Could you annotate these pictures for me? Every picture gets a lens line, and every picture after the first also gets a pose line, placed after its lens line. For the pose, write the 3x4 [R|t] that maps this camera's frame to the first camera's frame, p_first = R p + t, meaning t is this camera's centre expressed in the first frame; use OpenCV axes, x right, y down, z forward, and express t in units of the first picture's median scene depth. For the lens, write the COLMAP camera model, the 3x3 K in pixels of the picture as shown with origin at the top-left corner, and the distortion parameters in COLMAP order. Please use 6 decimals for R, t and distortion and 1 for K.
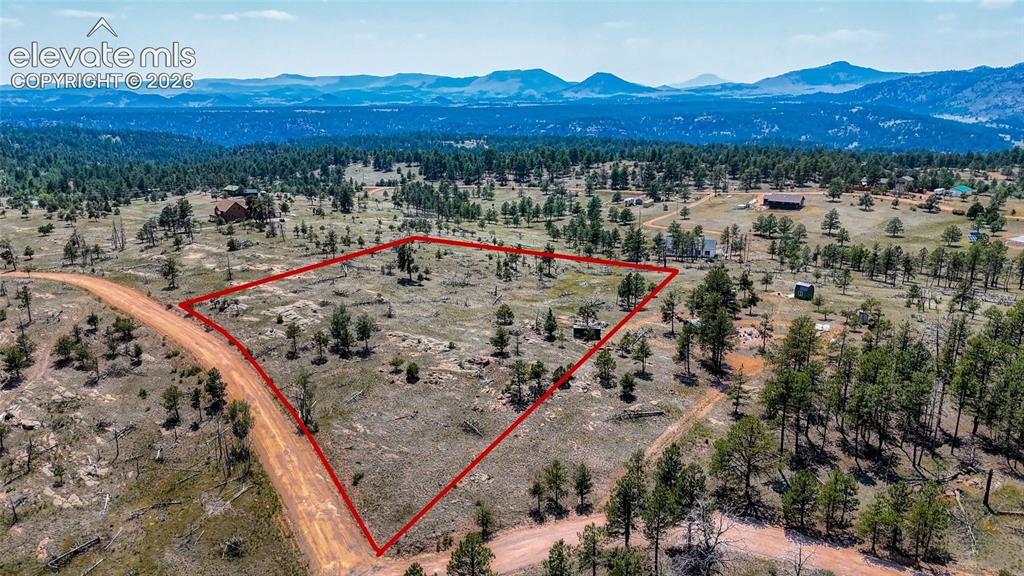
lens RADIAL K [[753.9, 0, 512.0], [0, 753.9, 288.0], [0, 0, 1]] dist [0.064311, -0.059107]
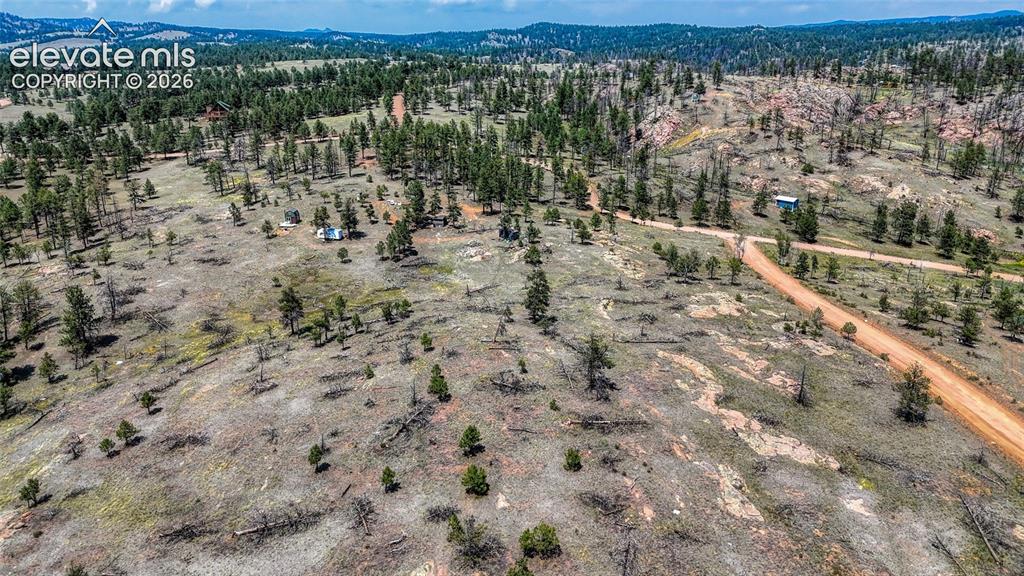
lens RADIAL K [[753.9, 0, 512.0], [0, 753.9, 288.0], [0, 0, 1]] dist [0.064311, -0.059107]
pose [[-0.785954, -0.195954, 0.586411, -0.676032], [0.154742, 0.855921, 0.493410, -0.496022], [-0.598607, 0.478540, -0.642393, 1.891052]]
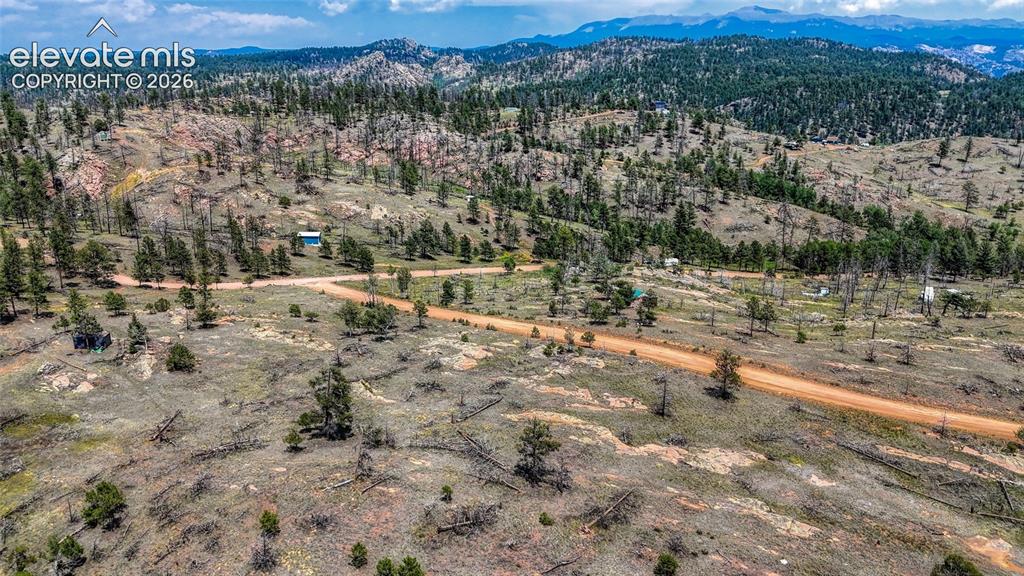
lens RADIAL K [[753.9, 0, 512.0], [0, 753.9, 288.0], [0, 0, 1]] dist [0.064311, -0.059107]
pose [[-0.979711, 0.050639, -0.193912, -0.214728], [-0.055573, 0.860971, 0.505609, -0.484096], [0.192556, 0.506127, -0.840689, 1.854505]]
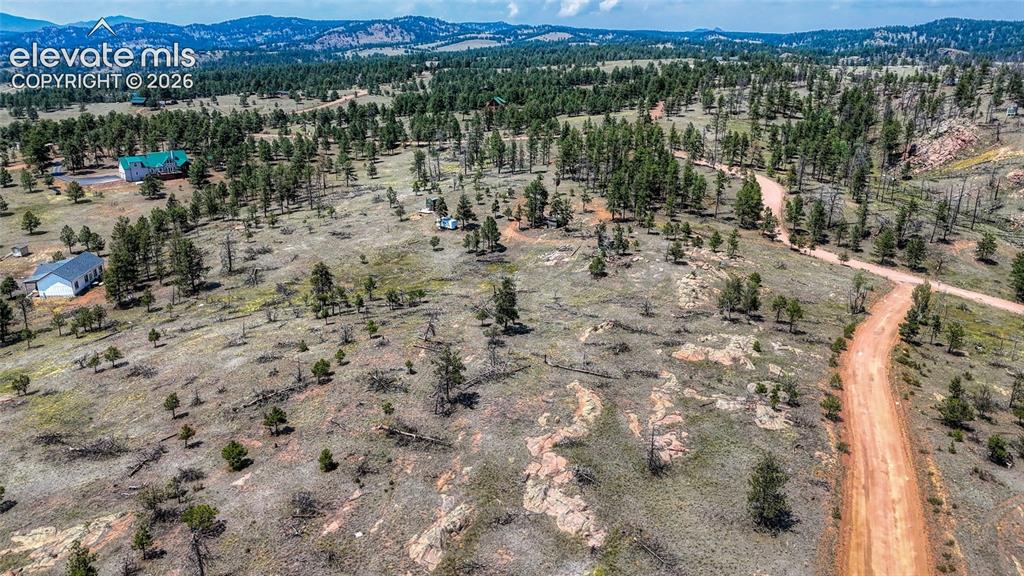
lens RADIAL K [[753.9, 0, 512.0], [0, 753.9, 288.0], [0, 0, 1]] dist [0.064311, -0.059107]
pose [[-0.412336, -0.289154, 0.863926, -0.922660], [0.227627, 0.885518, 0.405023, -0.409892], [-0.882137, 0.363658, -0.299311, 1.553983]]
